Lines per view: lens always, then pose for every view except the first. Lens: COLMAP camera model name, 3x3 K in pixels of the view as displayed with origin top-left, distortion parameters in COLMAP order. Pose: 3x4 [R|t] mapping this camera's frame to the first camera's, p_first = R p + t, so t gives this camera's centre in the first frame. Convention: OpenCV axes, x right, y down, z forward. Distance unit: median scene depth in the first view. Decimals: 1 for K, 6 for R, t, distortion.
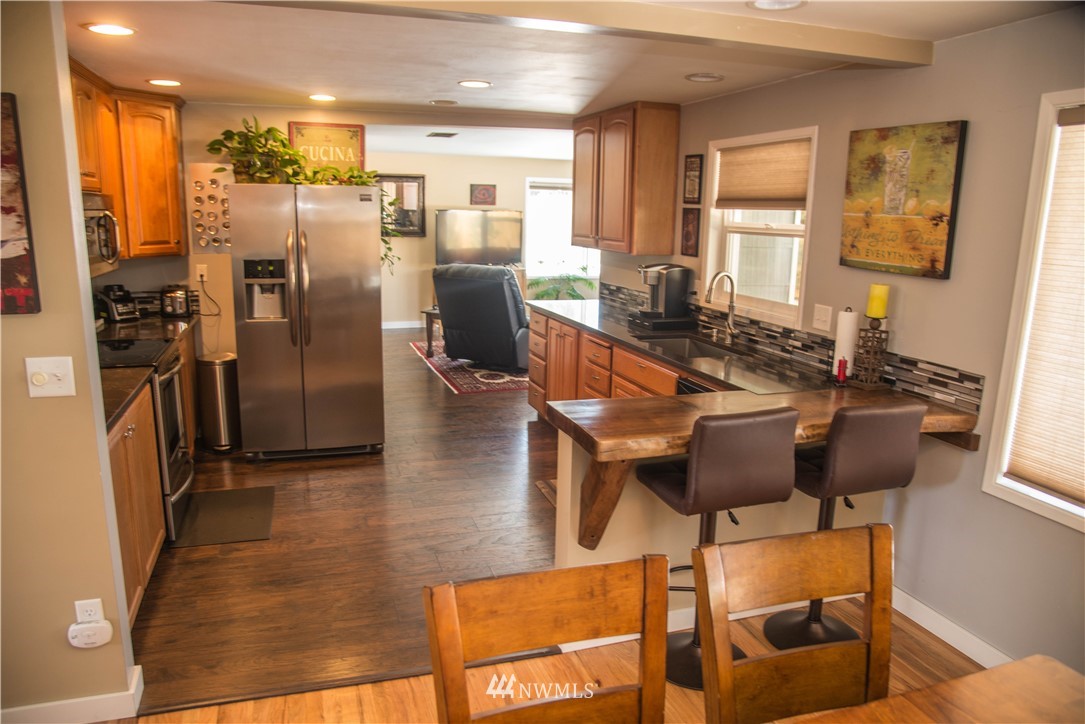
lens RADIAL K [[751.8, 0, 542.5], [0, 751.8, 362.0], [0, 0, 1]] dist [-0.105541, 0.067631]
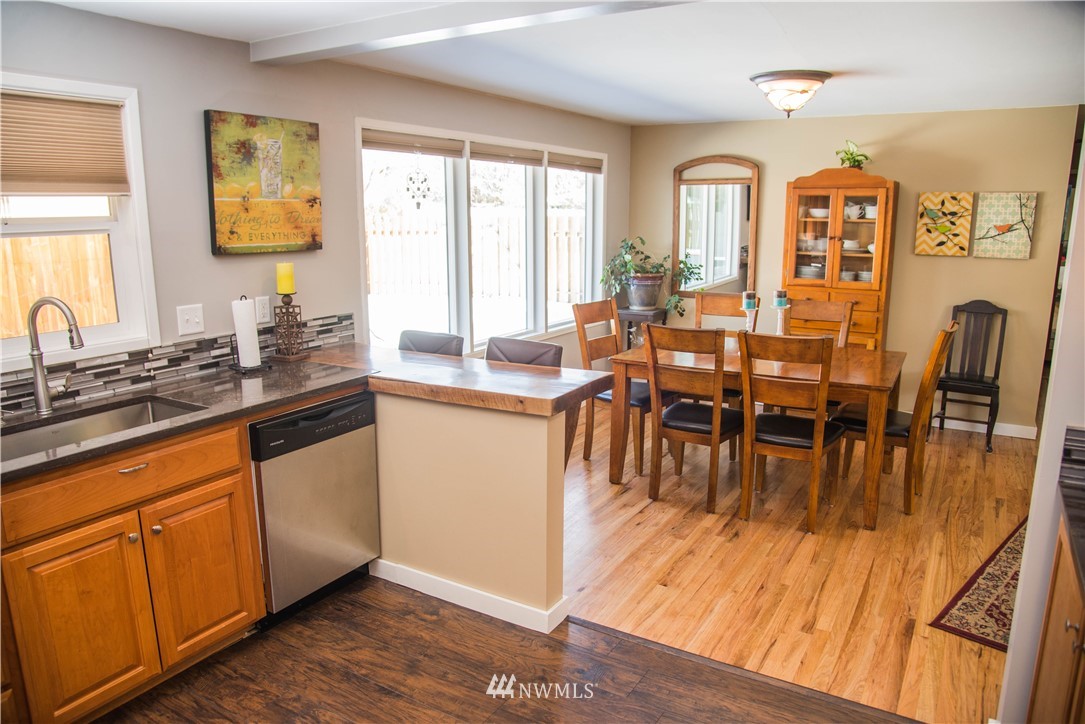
lens RADIAL K [[747.6, 0, 542.5], [0, 747.6, 362.0], [0, 0, 1]] dist [-0.124398, 0.075398]
pose [[-0.647675, -0.163299, 0.744211, -0.612567], [0.148418, 0.931011, 0.333453, -0.272938], [-0.747321, 0.326424, -0.578756, 1.383770]]
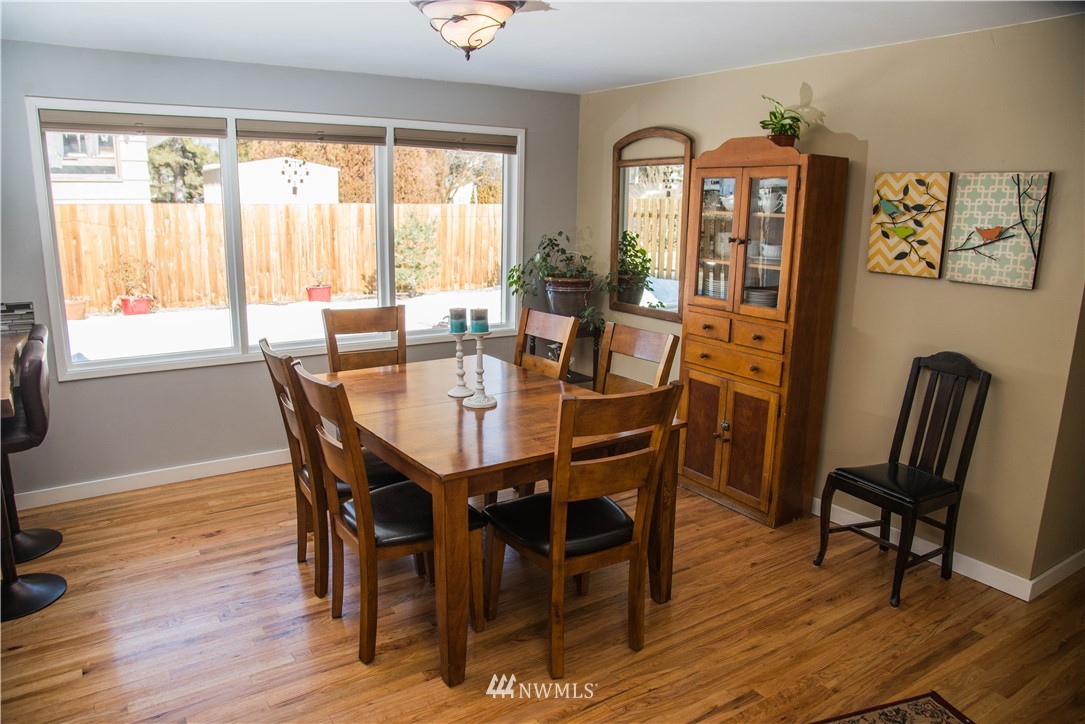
lens RADIAL K [[751.8, 0, 542.5], [0, 751.8, 362.0], [0, 0, 1]] dist [-0.105541, 0.067631]
pose [[-0.264215, -0.223493, 0.938212, -0.815850], [0.178171, 0.944727, 0.275220, -0.066829], [-0.947864, 0.239879, -0.209791, 0.360368]]
